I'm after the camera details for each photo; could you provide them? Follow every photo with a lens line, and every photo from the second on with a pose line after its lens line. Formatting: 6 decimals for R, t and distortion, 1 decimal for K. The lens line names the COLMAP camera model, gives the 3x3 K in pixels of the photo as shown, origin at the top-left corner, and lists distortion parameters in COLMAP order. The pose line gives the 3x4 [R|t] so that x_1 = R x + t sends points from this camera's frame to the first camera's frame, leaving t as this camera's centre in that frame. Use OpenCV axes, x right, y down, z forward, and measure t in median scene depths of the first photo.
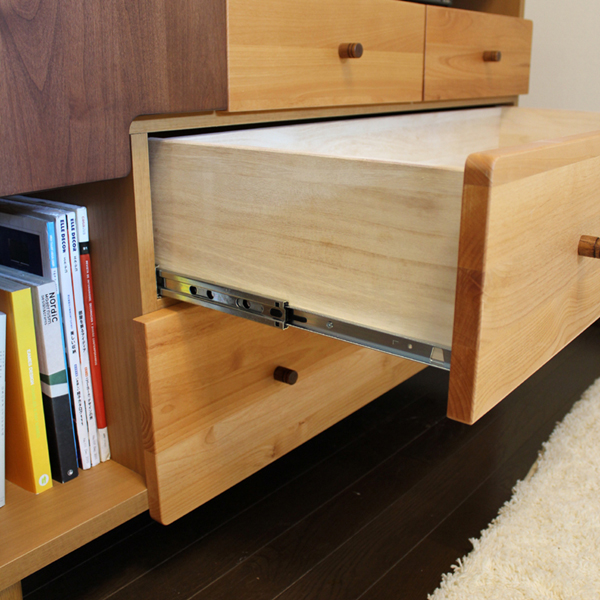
lens RADIAL K [[731.6, 0, 280.6], [0, 731.6, 314.8], [0, 0, 1]] dist [-0.200139, 0.301796]
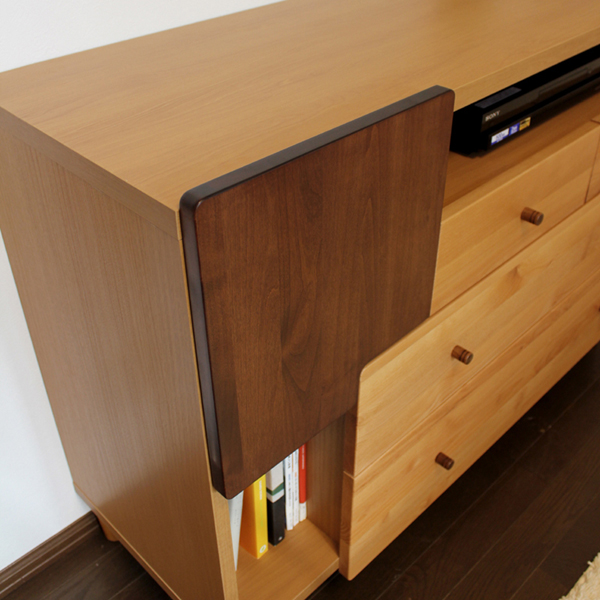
lens RADIAL K [[705.7, 0, 273.7], [0, 705.7, 279.4], [0, 0, 1]] dist [-0.029474, -0.040317]
pose [[0.992795, 0.057033, -0.105380, -0.198525], [-0.022765, 0.953219, 0.301422, -0.651369], [0.117641, -0.296851, 0.947650, -0.108012]]
